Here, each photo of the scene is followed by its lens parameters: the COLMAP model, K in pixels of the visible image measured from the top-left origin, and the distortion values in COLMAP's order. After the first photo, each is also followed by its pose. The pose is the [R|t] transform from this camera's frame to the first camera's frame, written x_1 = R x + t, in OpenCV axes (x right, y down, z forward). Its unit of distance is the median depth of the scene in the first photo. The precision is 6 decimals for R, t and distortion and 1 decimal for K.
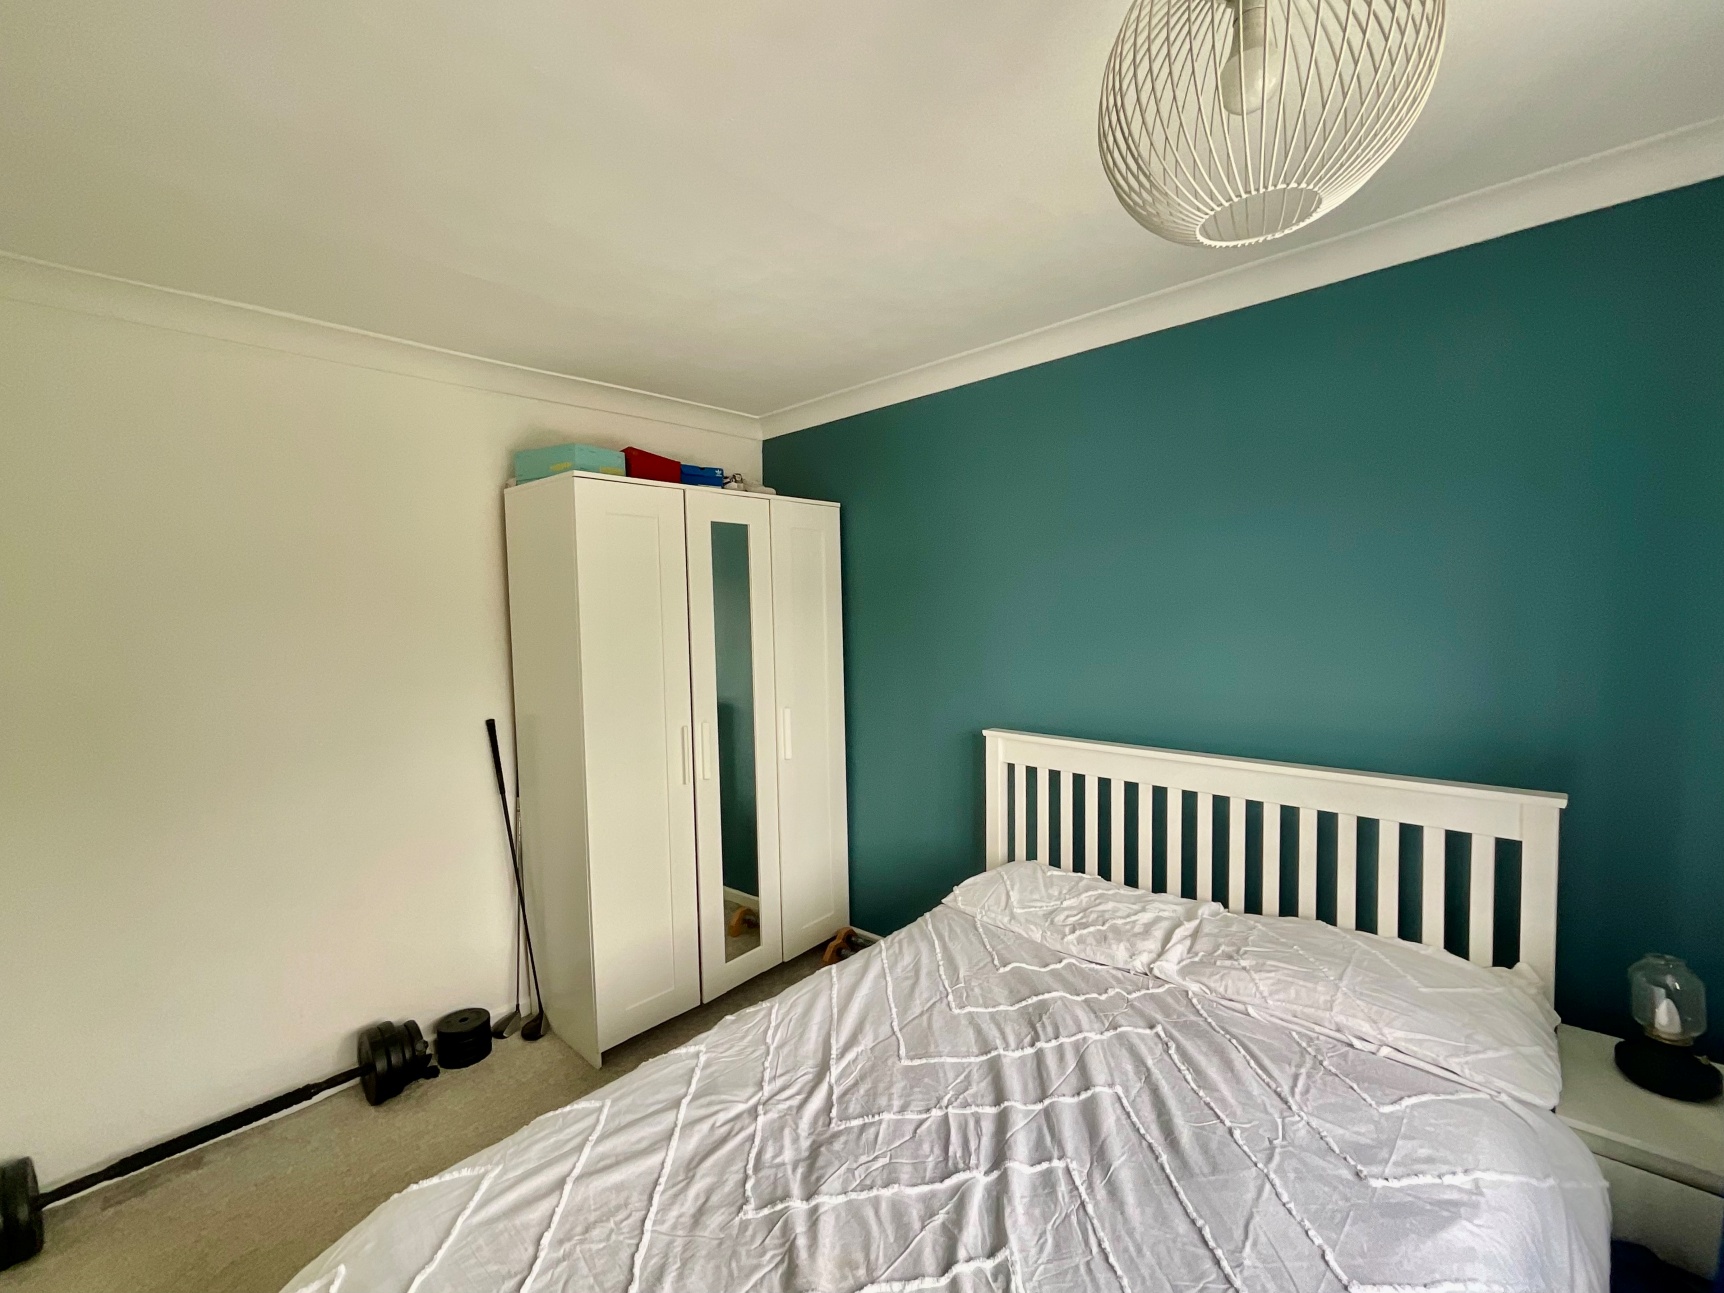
lens RADIAL K [[738.5, 0, 859.8], [0, 738.5, 644.7], [0, 0, 1]] dist [-0.012247, 0.012540]
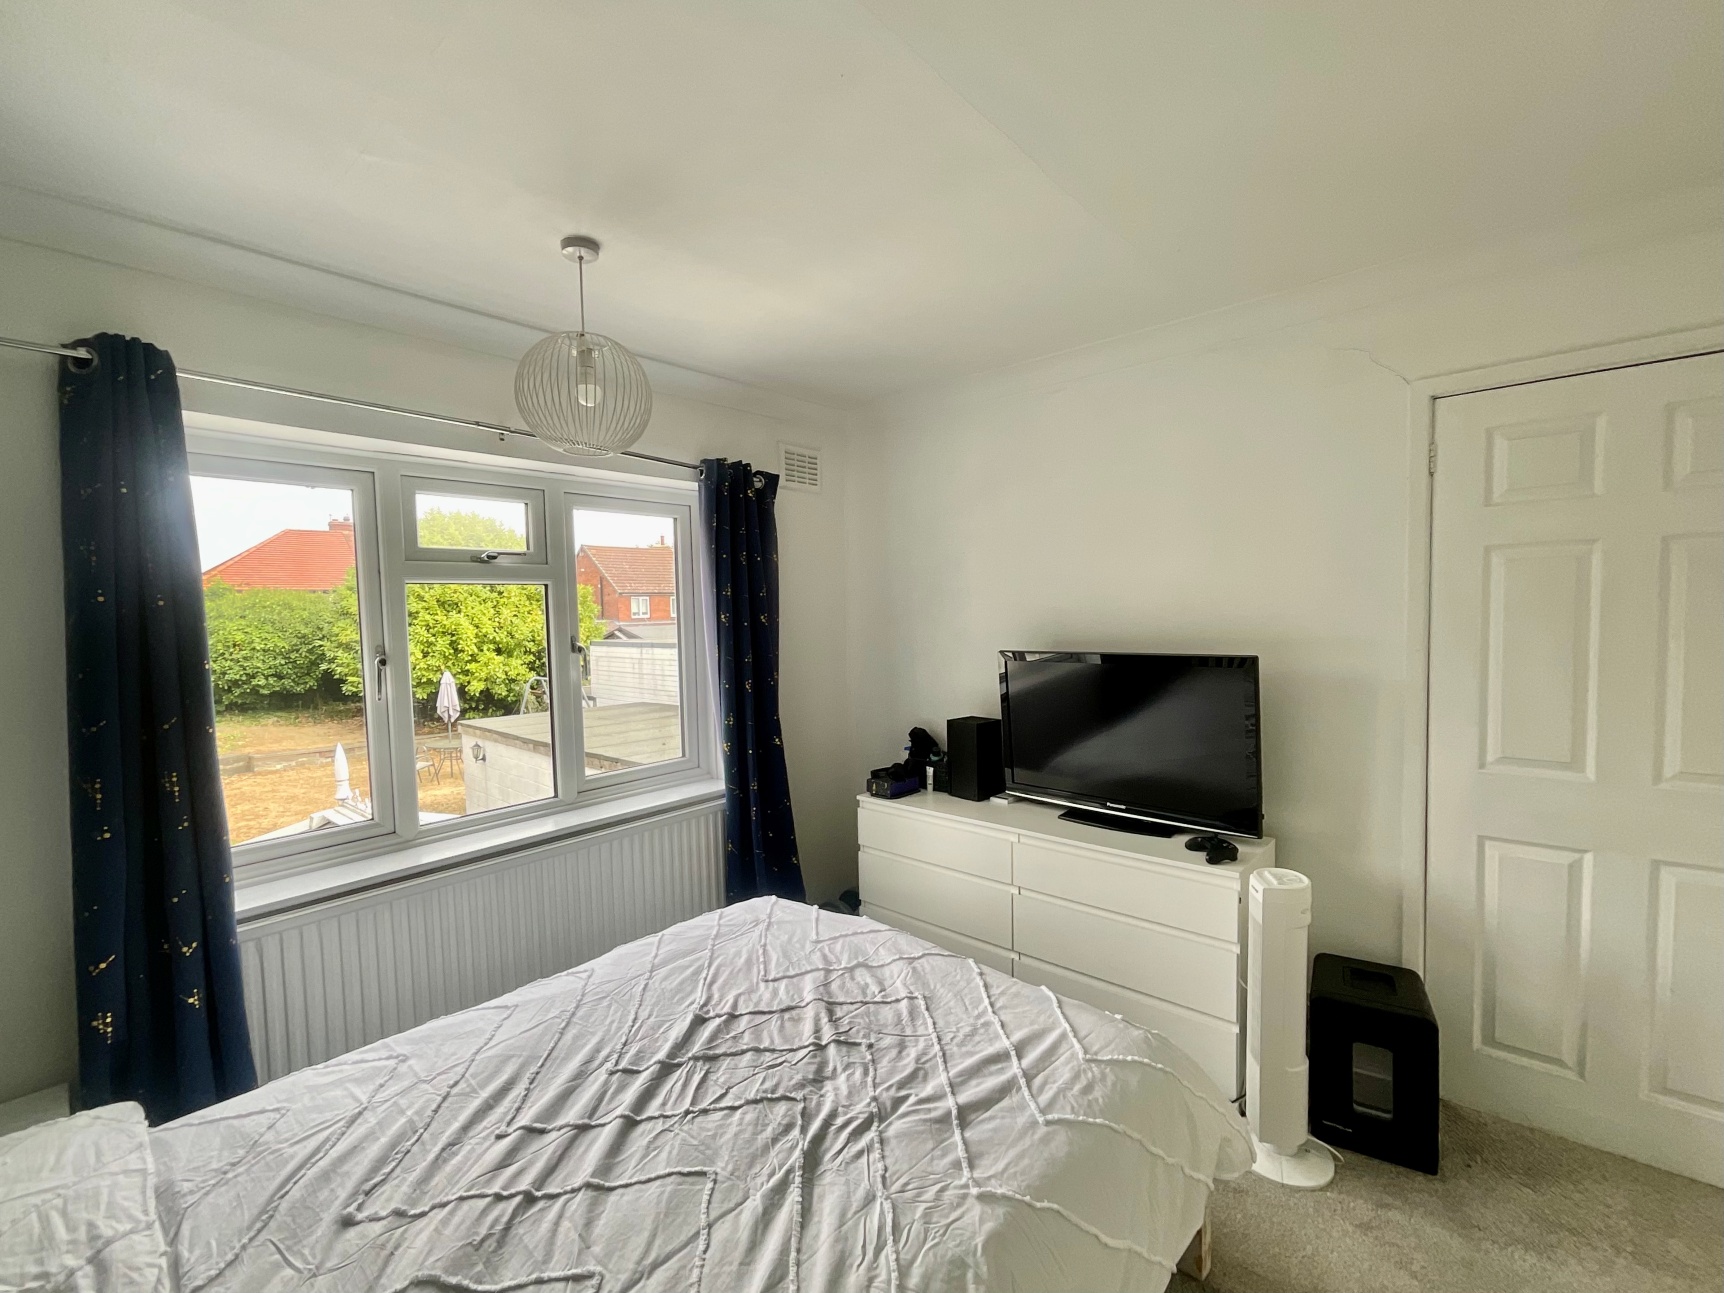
lens RADIAL K [[738.5, 0, 859.8], [0, 738.5, 644.7], [0, 0, 1]] dist [-0.012247, 0.012540]
pose [[-0.998338, 0.054786, -0.017868, -0.127314], [0.052915, 0.994326, 0.092276, -0.080895], [0.022822, 0.091177, -0.995573, 1.864742]]
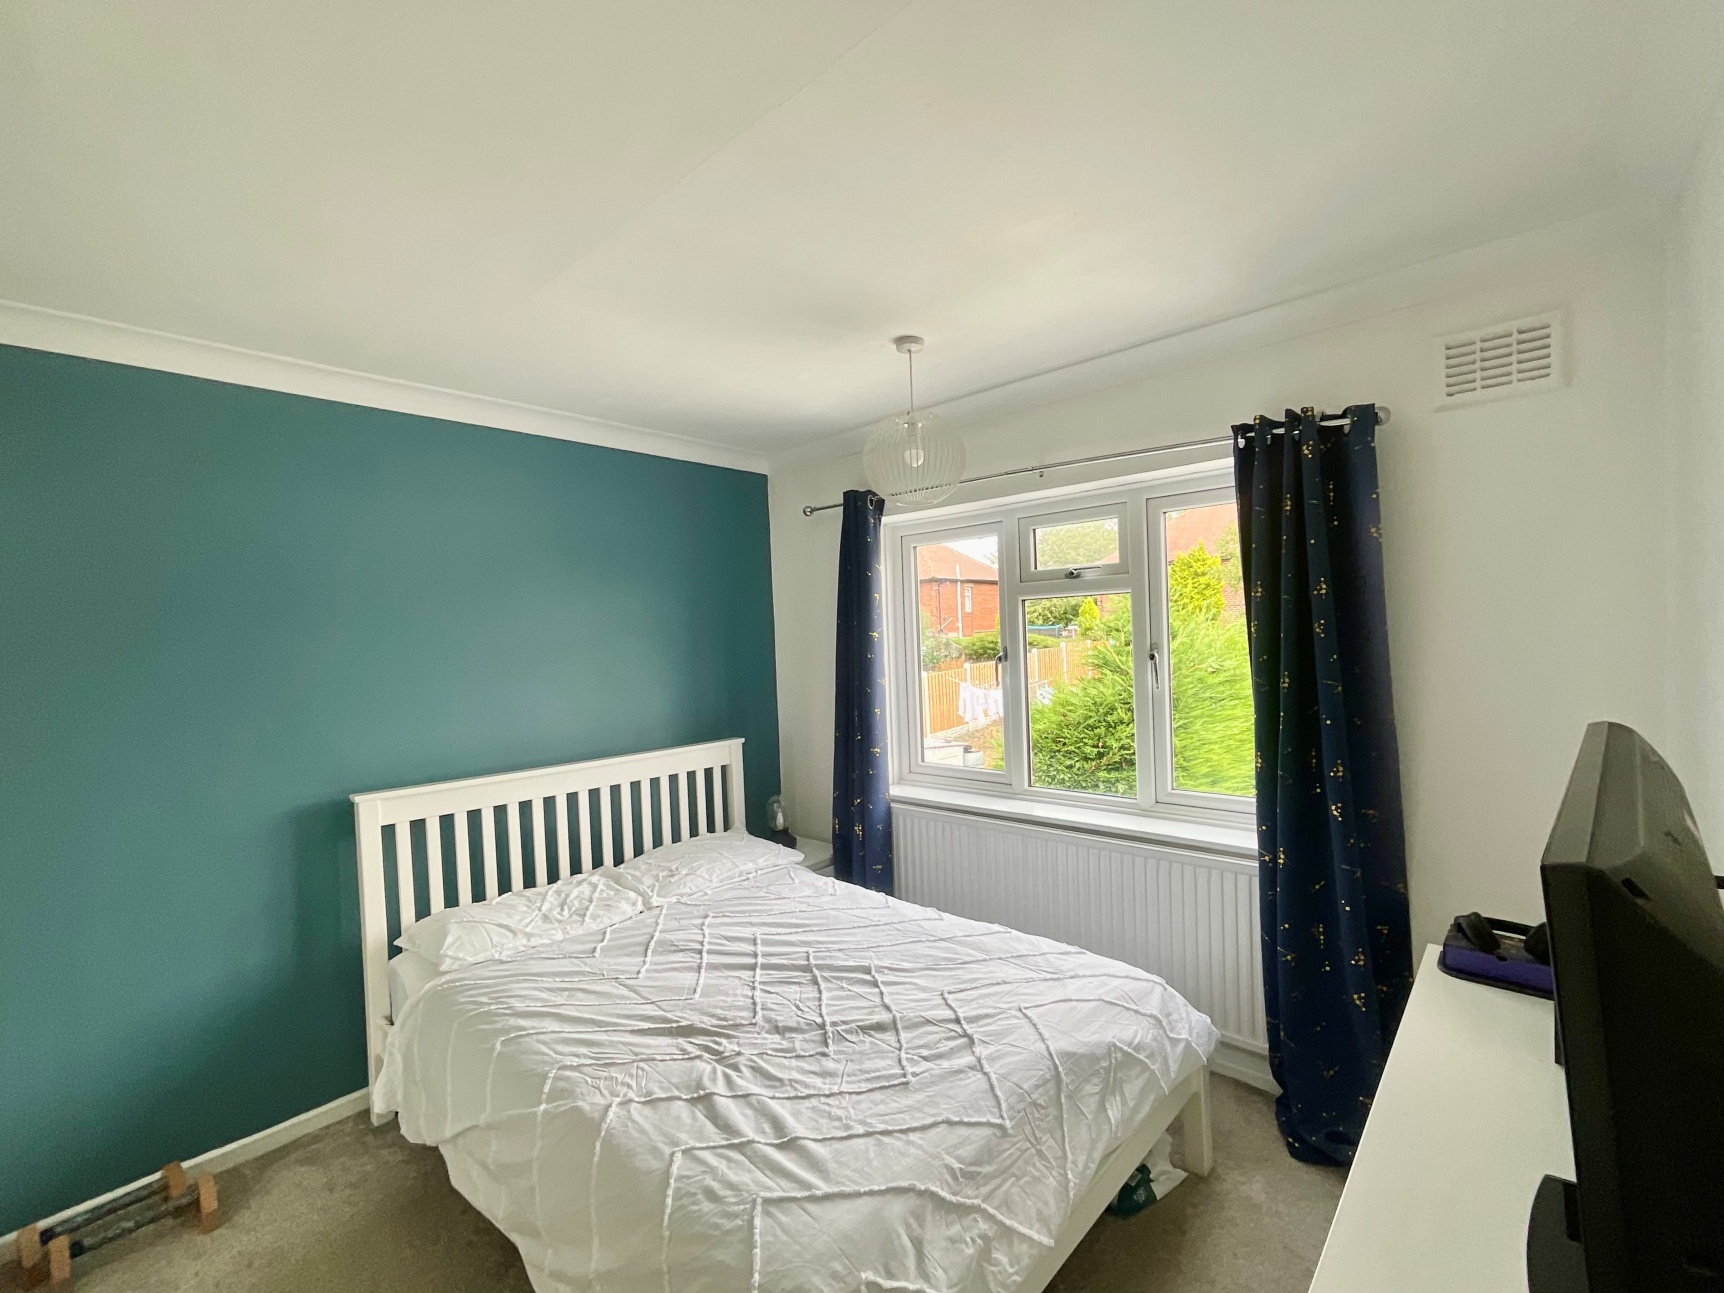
lens RADIAL K [[742.9, 0, 862.0], [0, 742.9, 646.5], [0, 0, 1]] dist [-0.010052, 0.000092]
pose [[-0.002359, 0.013762, 0.999903, -1.306099], [0.084829, 0.996304, -0.013512, 0.003669], [-0.996393, 0.084789, -0.003518, 0.704694]]
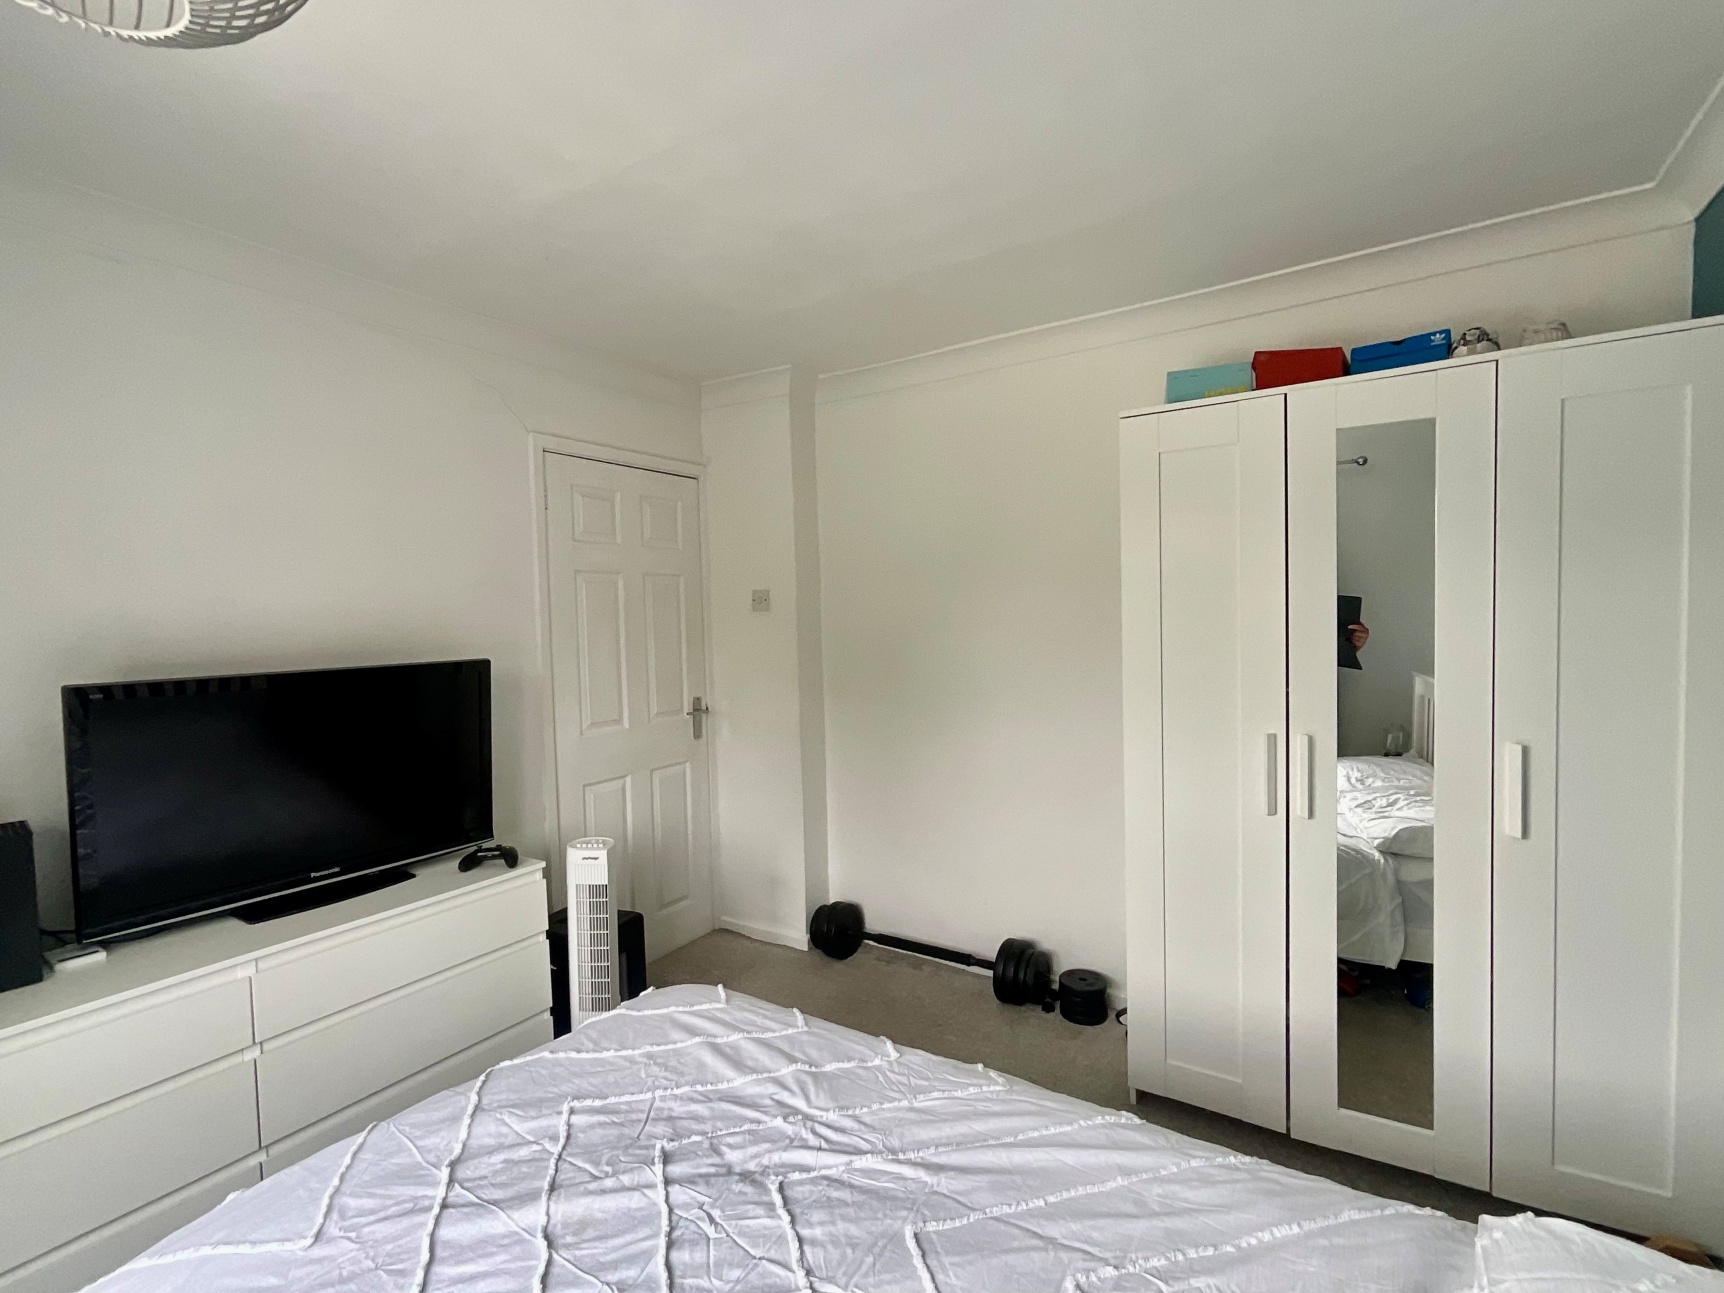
lens RADIAL K [[786.8, 0, 862.0], [0, 786.8, 646.5], [0, 0, 1]] dist [-0.002348, 0.000181]
pose [[0.164619, 0.063367, -0.984320, 0.780579], [-0.020359, 0.997940, 0.060839, -0.018080], [0.986147, 0.010025, 0.165570, 0.880041]]
